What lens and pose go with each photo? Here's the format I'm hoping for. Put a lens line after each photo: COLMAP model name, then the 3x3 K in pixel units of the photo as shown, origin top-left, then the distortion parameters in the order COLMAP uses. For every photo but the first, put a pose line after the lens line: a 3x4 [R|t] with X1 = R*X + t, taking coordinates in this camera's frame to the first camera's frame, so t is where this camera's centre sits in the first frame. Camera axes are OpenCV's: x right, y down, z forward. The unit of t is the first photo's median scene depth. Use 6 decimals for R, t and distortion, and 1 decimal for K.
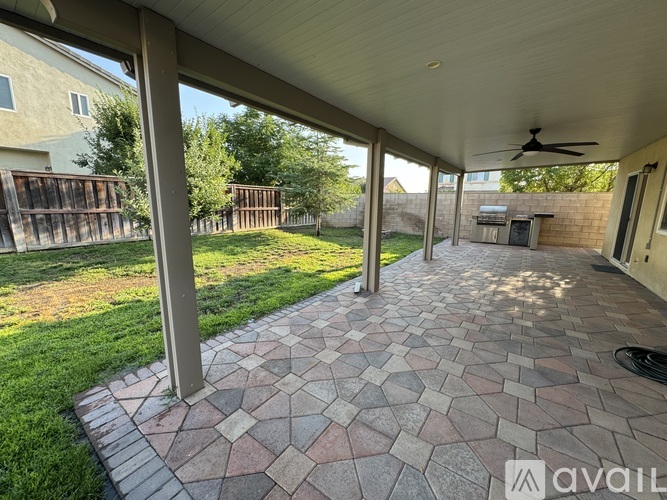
lens RADIAL K [[262.0, 0, 333.5], [0, 262.0, 250.0], [0, 0, 1]] dist [-0.000283, -0.000118]
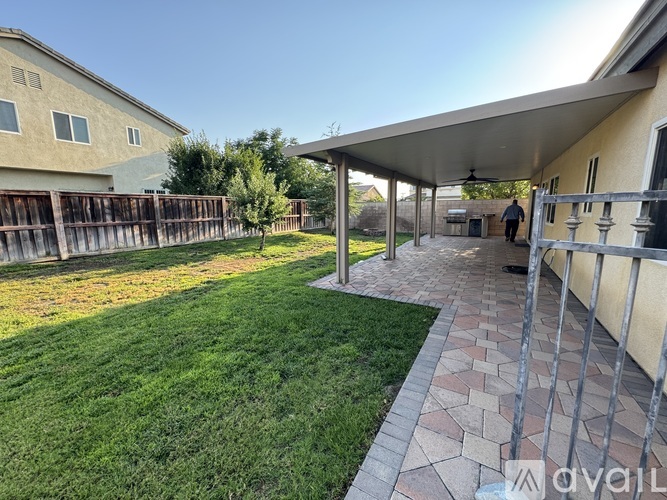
lens RADIAL K [[262.0, 0, 333.5], [0, 262.0, 250.0], [0, 0, 1]] dist [-0.000283, -0.000118]
pose [[0.995622, -0.039463, 0.084727, -0.236858], [0.041548, 0.998872, -0.022993, 0.071183], [-0.083724, 0.026413, 0.996139, -0.447697]]
